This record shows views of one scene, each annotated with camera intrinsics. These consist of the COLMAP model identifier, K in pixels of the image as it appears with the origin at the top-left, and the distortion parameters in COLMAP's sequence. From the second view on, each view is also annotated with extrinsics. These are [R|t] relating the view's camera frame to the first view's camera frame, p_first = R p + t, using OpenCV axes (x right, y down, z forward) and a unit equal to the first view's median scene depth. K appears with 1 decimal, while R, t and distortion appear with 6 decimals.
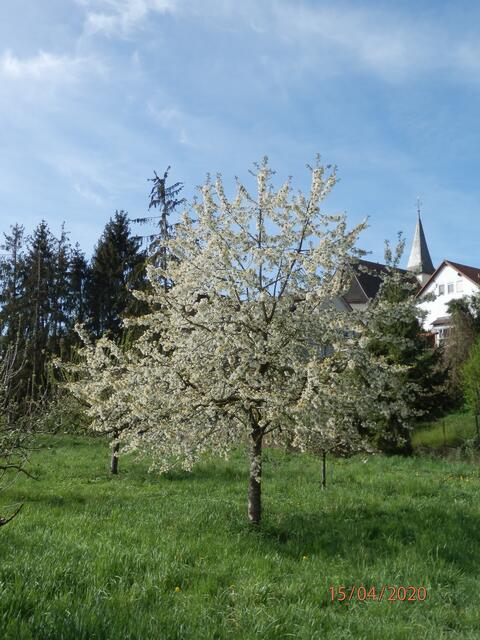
lens RADIAL K [[476.1, 0, 240.0], [0, 476.1, 320.0], [0, 0, 1]] dist [-0.002014, 0.002368]
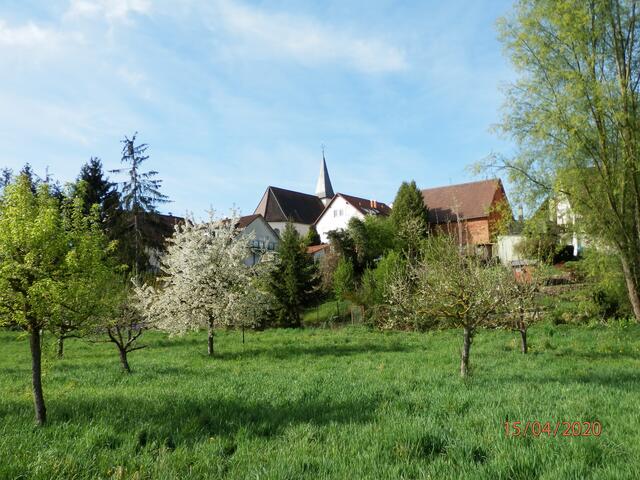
lens RADIAL K [[476.1, 0, 282.6], [0, 476.1, 239.8], [0, 0, 1]] dist [-0.002014, 0.002368]
pose [[0.978362, -0.028332, 0.204952, -0.027814], [0.015109, 0.997719, 0.065793, -0.096969], [-0.206349, -0.061273, 0.976558, -0.427165]]
